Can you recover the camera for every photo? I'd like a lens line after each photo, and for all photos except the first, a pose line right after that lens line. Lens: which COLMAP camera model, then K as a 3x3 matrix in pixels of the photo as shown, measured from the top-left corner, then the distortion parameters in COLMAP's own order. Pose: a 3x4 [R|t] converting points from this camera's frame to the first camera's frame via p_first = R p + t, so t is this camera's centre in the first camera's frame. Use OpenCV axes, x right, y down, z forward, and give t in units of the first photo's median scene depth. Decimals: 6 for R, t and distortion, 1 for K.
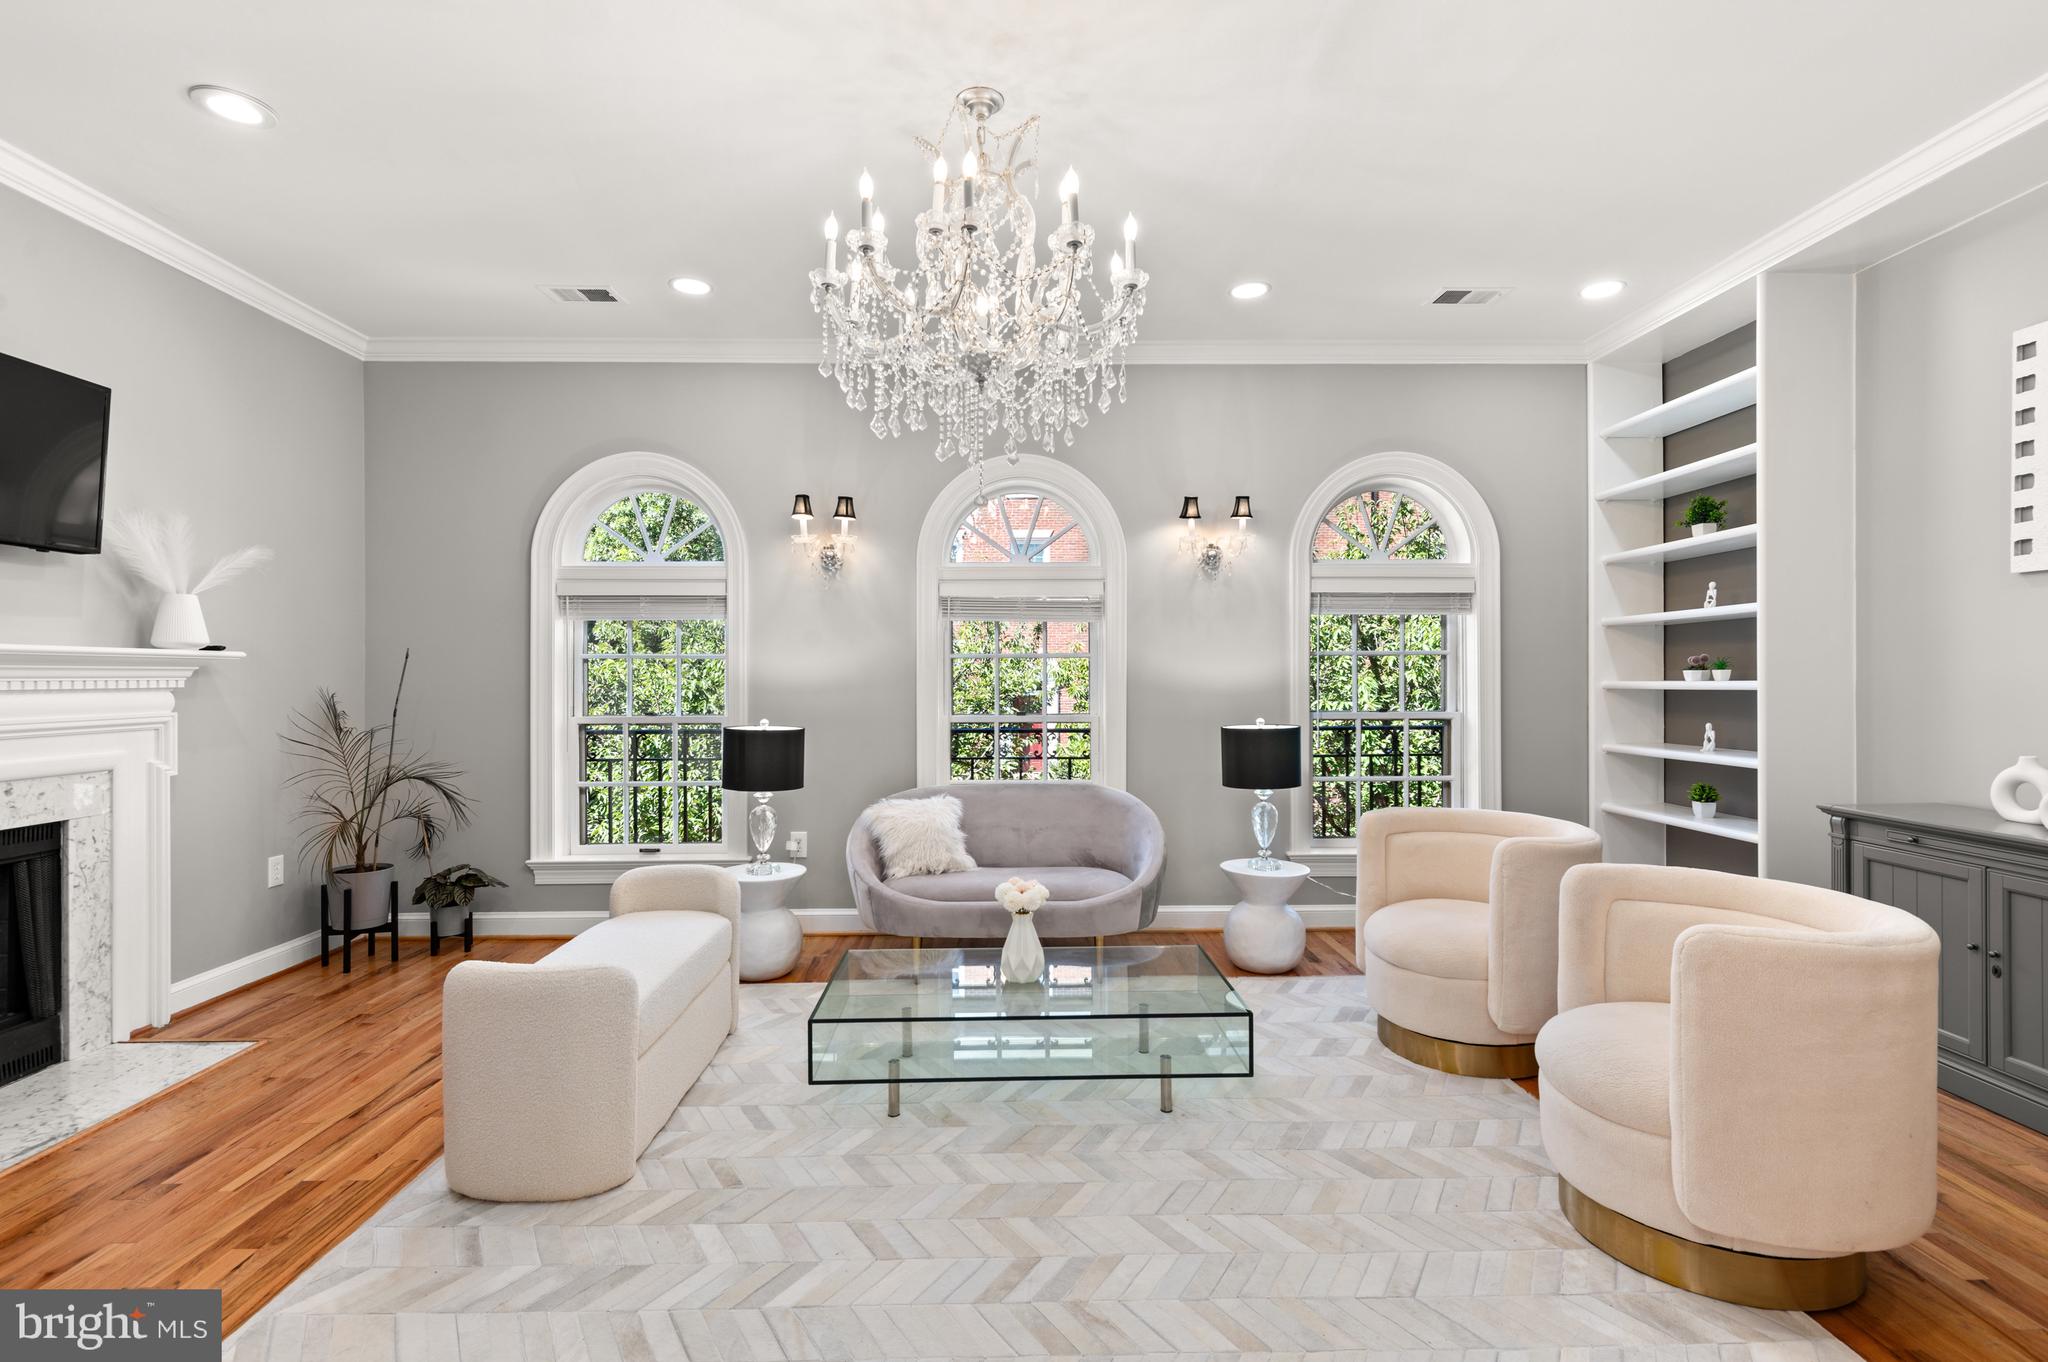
lens RADIAL K [[942.1, 0, 1022.5], [0, 942.1, 673.4], [0, 0, 1]] dist [-0.001183, -0.001903]
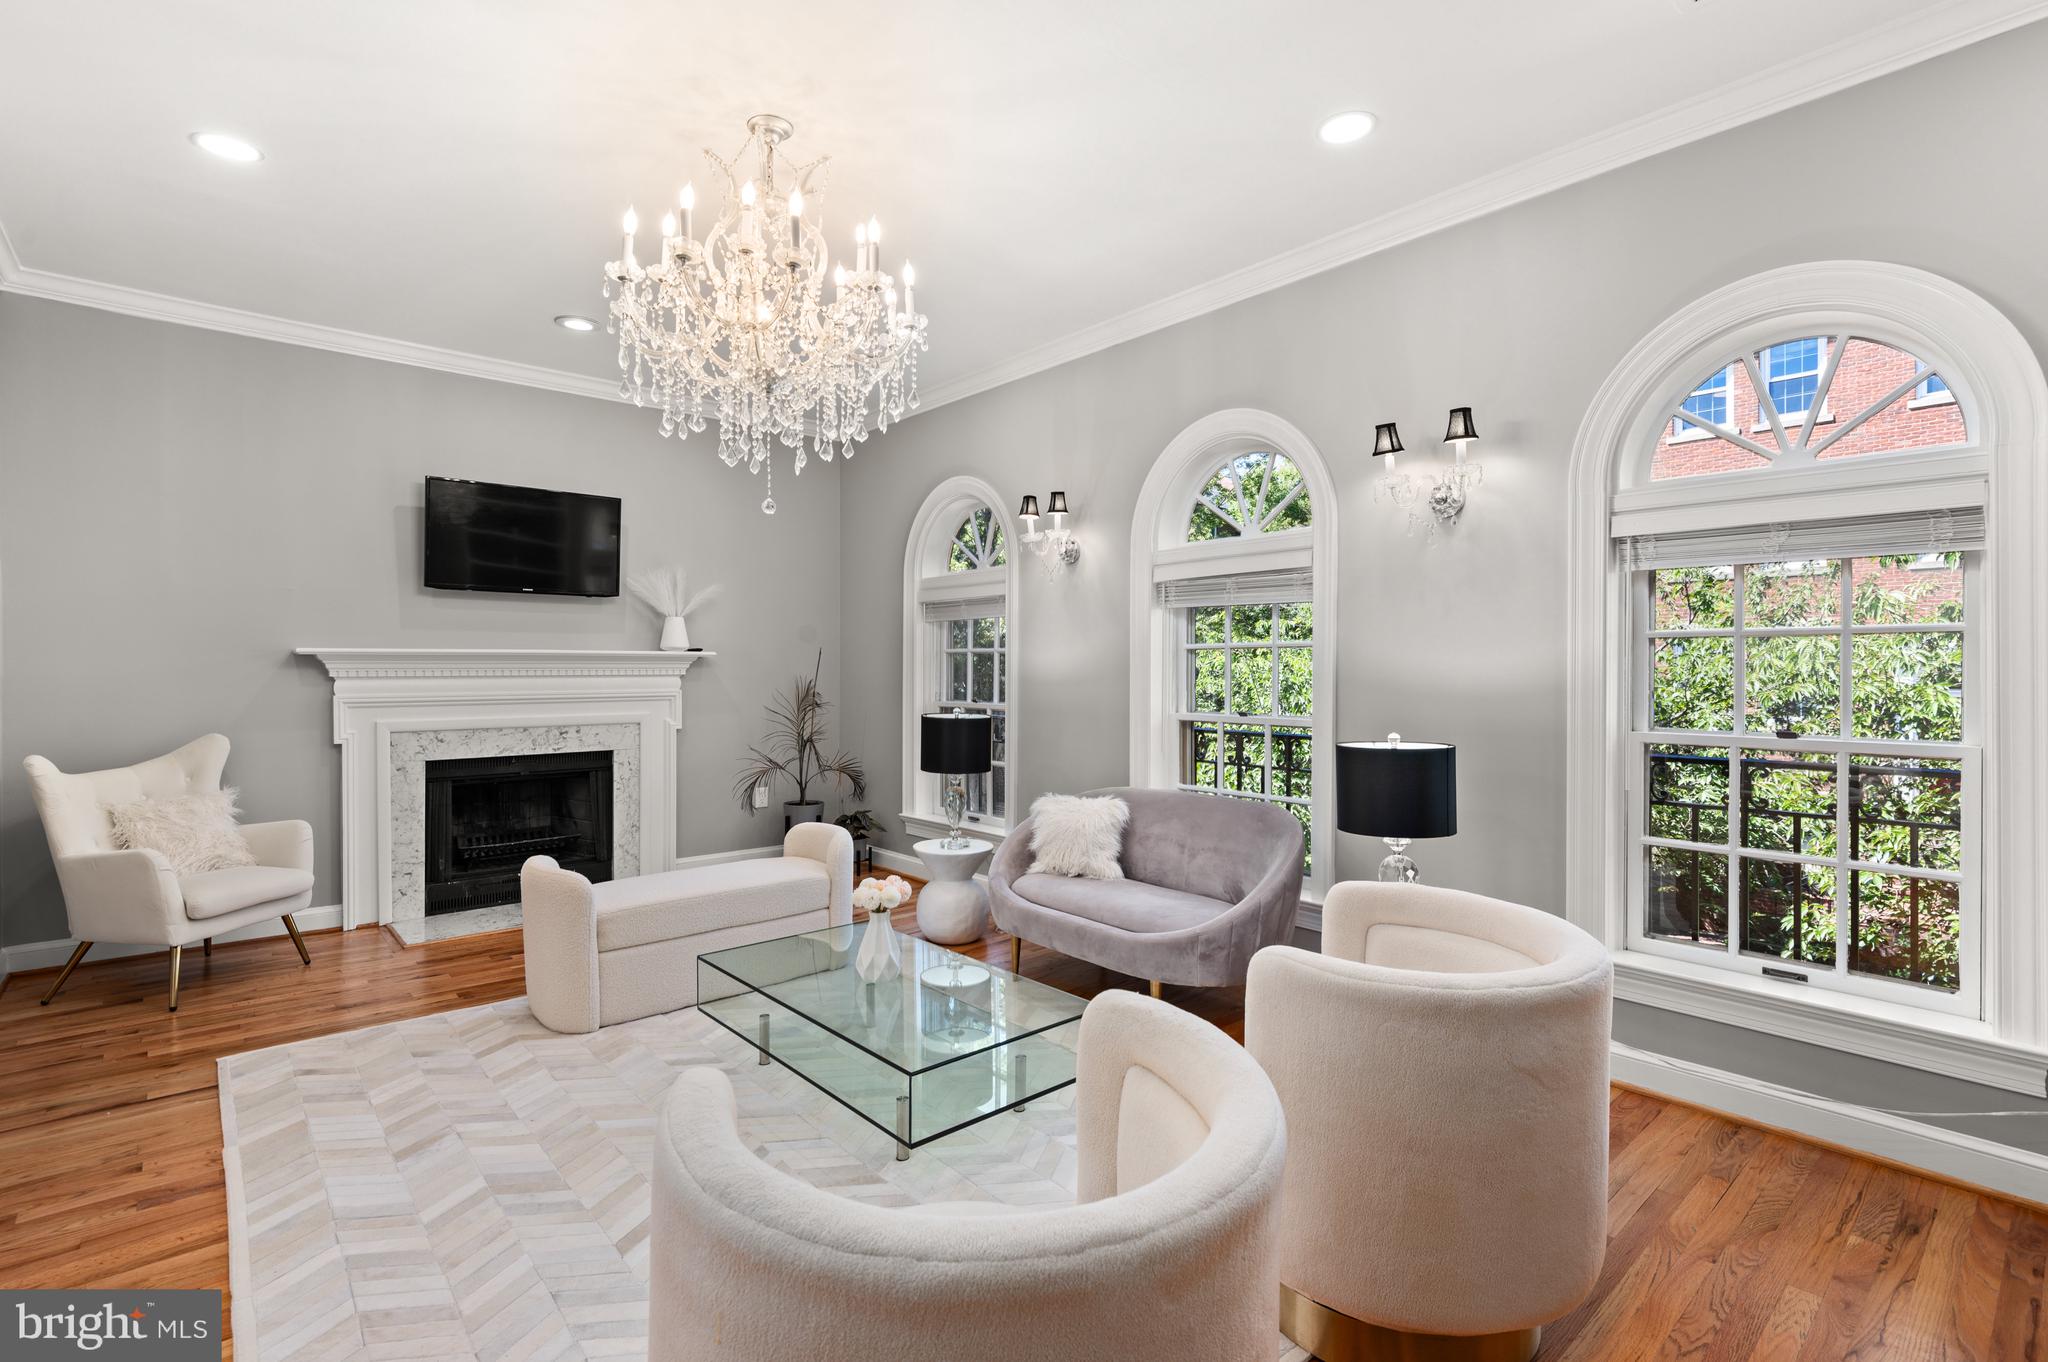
lens RADIAL K [[942.1, 0, 1018.5], [0, 942.1, 672.5], [0, 0, 1]] dist [-0.001183, -0.001903]
pose [[0.639143, 0.008456, -0.769042, 0.590960], [0.000139, 0.999938, 0.011110, -0.005136], [0.769088, -0.007208, 0.639102, 0.339737]]
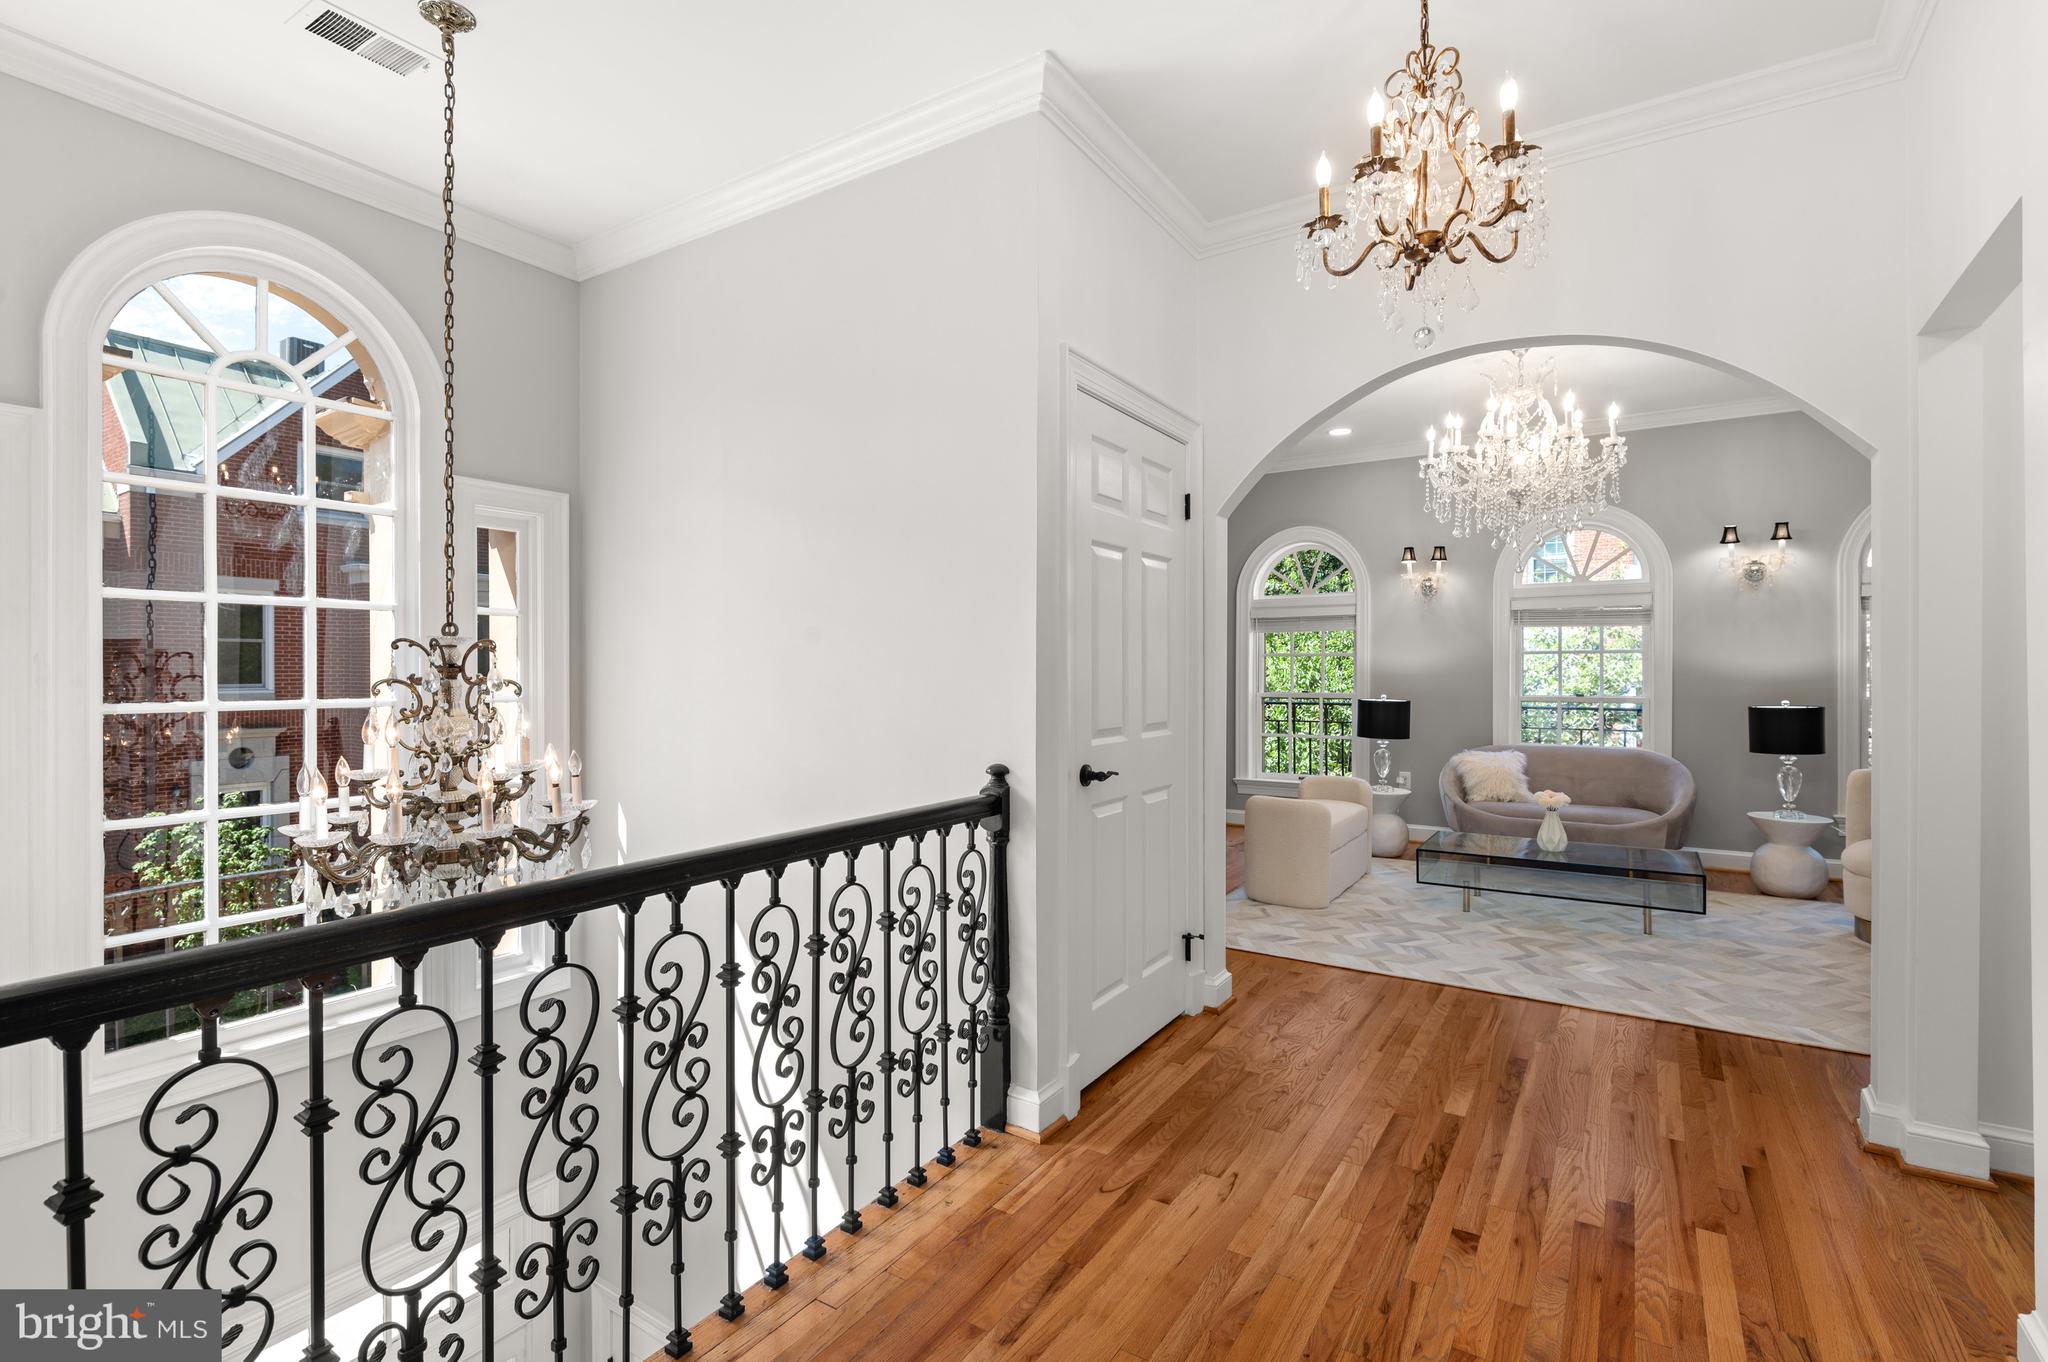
lens RADIAL K [[942.1, 0, 1031.4], [0, 942.1, 673.0], [0, 0, 1]] dist [-0.001183, -0.001903]
pose [[0.827712, 0.004824, -0.561133, 0.119147], [0.001080, 0.999947, 0.010191, -0.003750], [0.561153, -0.009041, 0.827663, -0.619172]]
